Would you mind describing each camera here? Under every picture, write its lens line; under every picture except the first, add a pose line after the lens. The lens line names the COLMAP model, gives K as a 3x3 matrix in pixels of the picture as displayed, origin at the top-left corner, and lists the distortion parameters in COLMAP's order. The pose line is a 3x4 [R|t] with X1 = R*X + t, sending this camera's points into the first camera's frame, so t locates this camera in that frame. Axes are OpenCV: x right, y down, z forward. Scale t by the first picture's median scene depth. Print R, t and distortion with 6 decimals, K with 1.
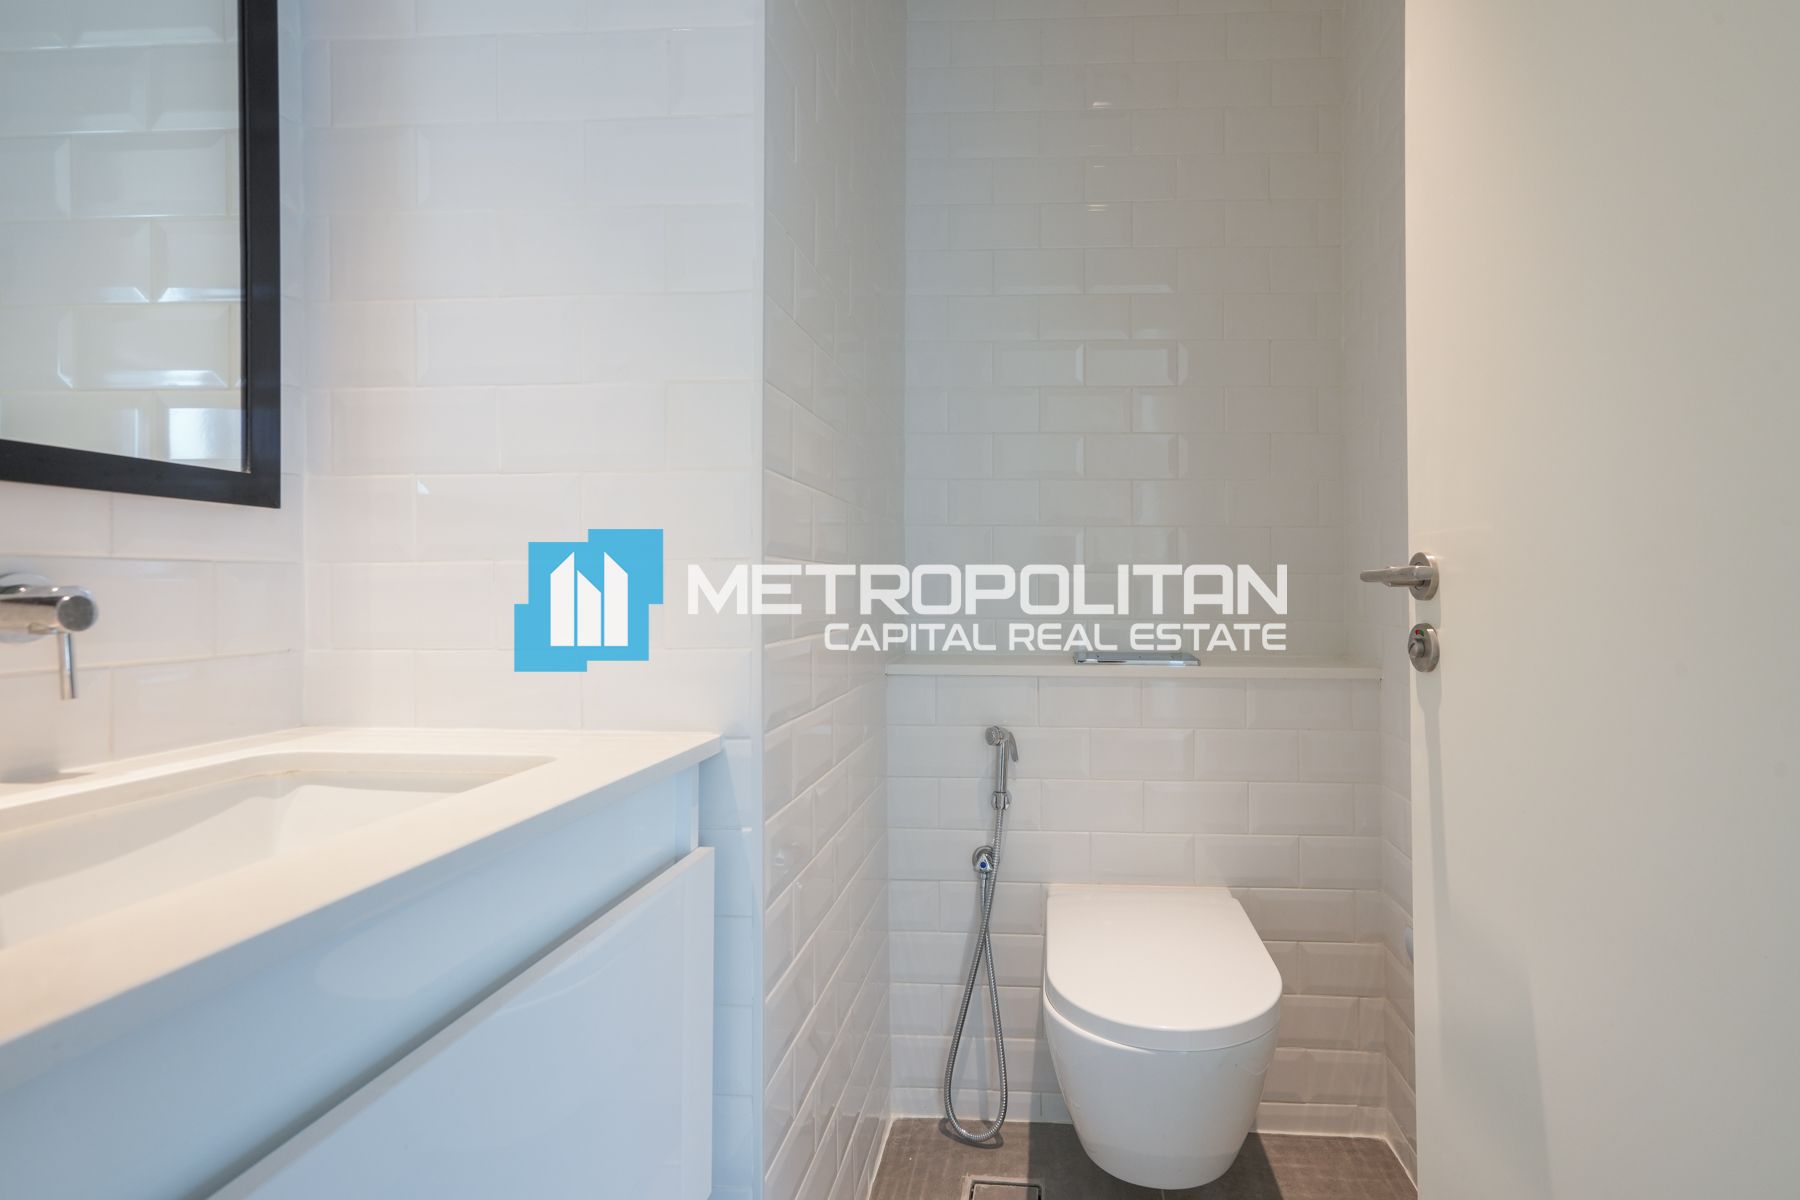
lens RADIAL K [[834.4, 0, 884.0], [0, 834.4, 595.4], [0, 0, 1]] dist [0.000894, 0.011523]
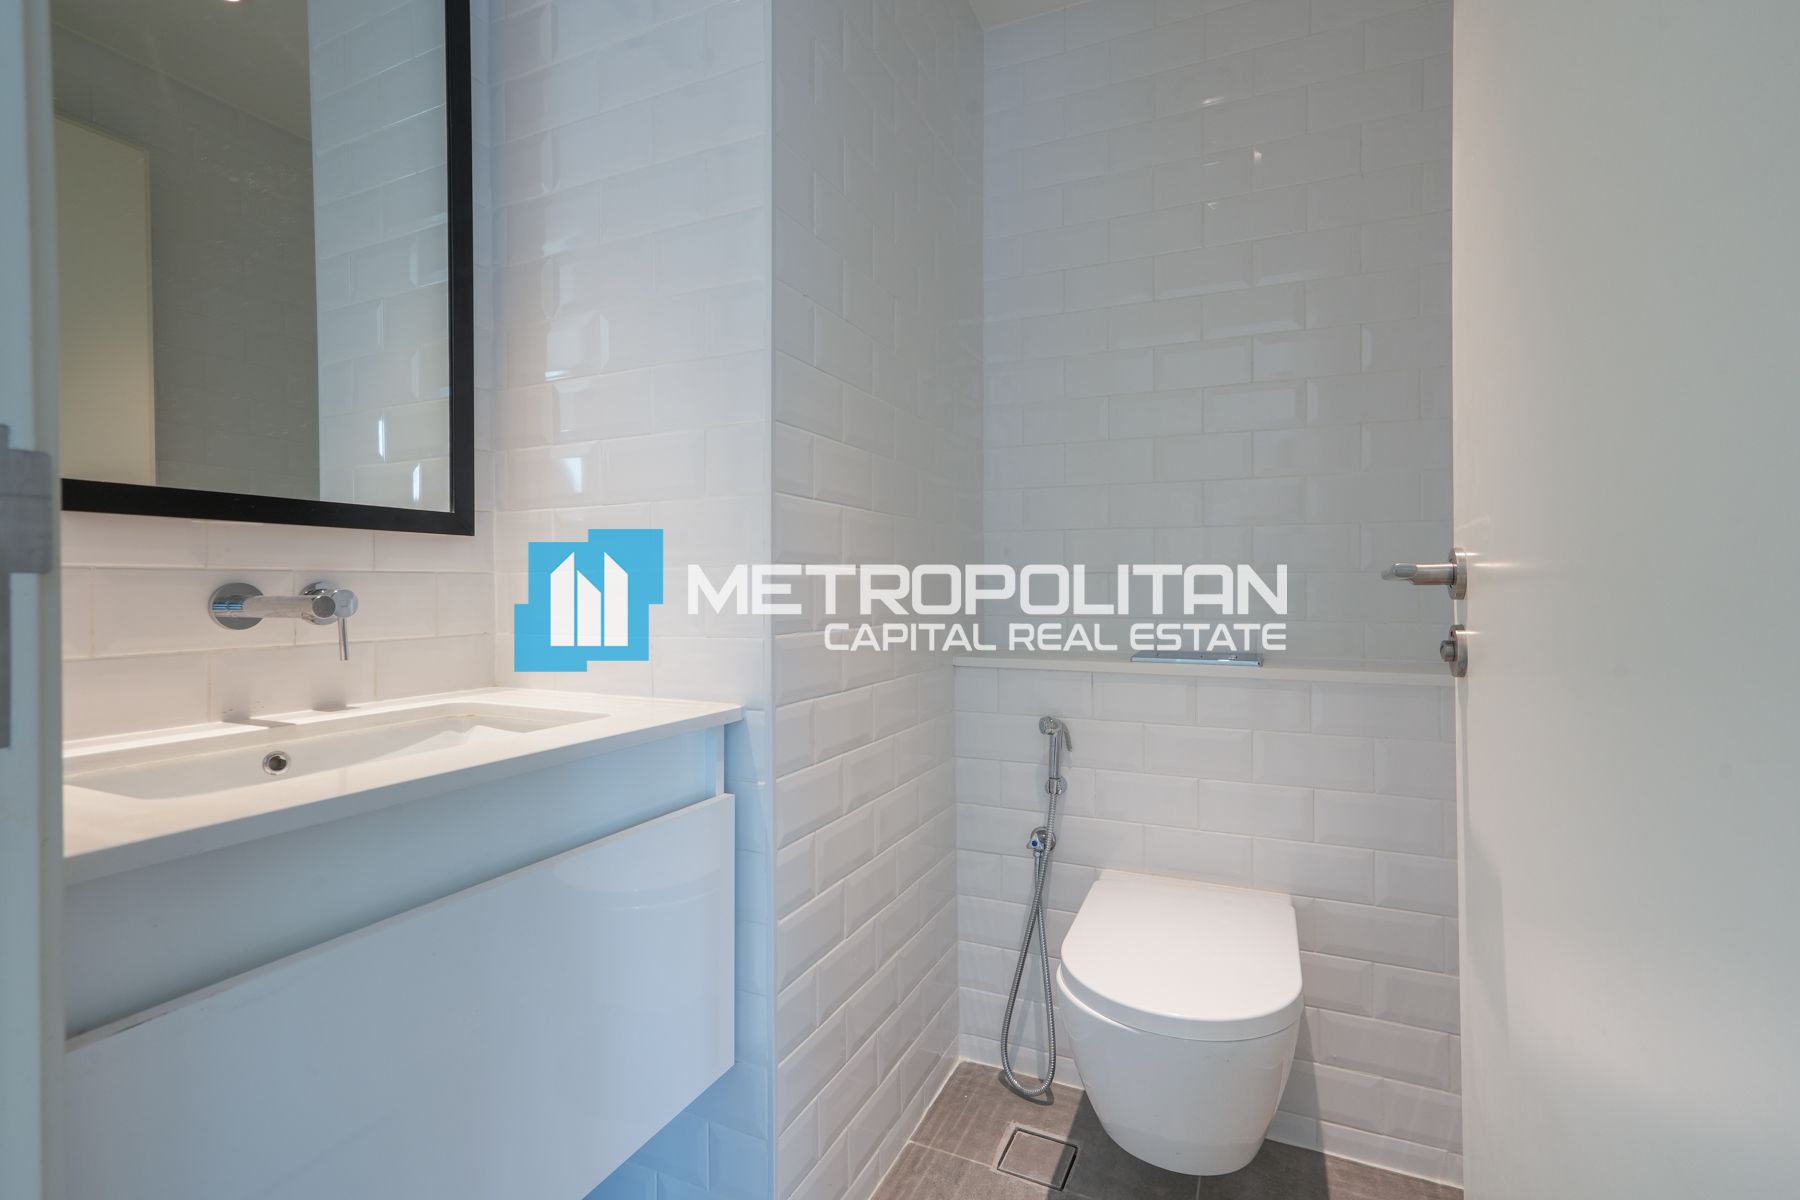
lens RADIAL K [[799.5, 0, 914.2], [0, 799.5, 602.4], [0, 0, 1]] dist [-0.000737, 0.011609]
pose [[0.936079, 0.002335, -0.351783, 0.337989], [0.000609, 0.999966, 0.008258, 0.000626], [0.351790, -0.007945, 0.936045, -0.025489]]
